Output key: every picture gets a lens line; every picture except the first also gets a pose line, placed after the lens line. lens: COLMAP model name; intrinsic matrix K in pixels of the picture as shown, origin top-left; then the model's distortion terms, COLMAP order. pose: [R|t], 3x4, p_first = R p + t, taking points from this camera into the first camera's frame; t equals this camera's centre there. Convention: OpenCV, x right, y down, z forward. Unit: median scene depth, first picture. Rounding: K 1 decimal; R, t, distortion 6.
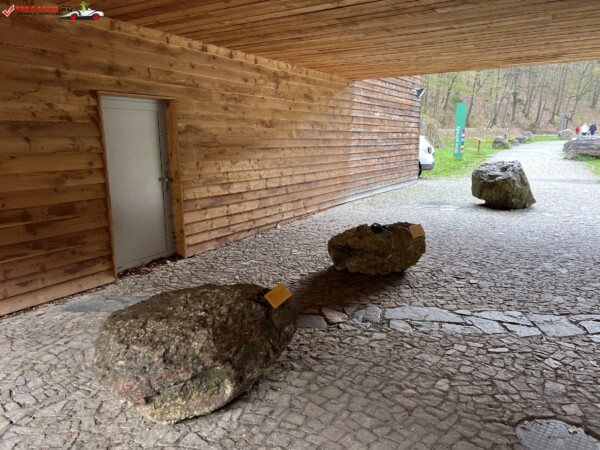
lens RADIAL K [[455.6, 0, 302.2], [0, 455.6, 228.2], [0, 0, 1]] dist [0.011060, -0.007132]
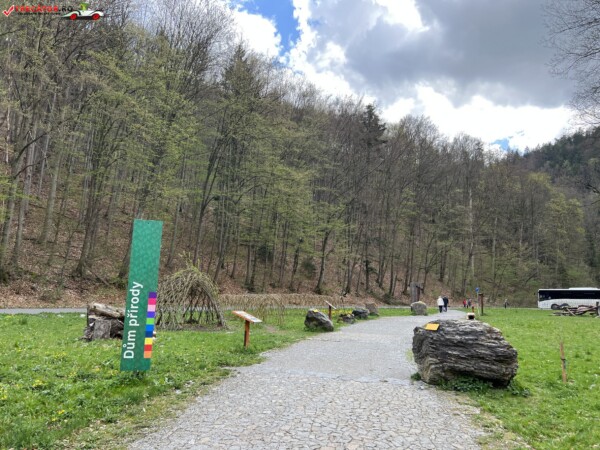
lens RADIAL K [[455.6, 0, 298.0], [0, 455.6, 224.9], [0, 0, 1]] dist [0.011060, -0.007132]
pose [[0.966676, 0.079385, 0.243382, 0.091435], [0.011961, 0.935661, -0.352696, -0.033955], [-0.255722, 0.343854, 0.903532, 0.154846]]
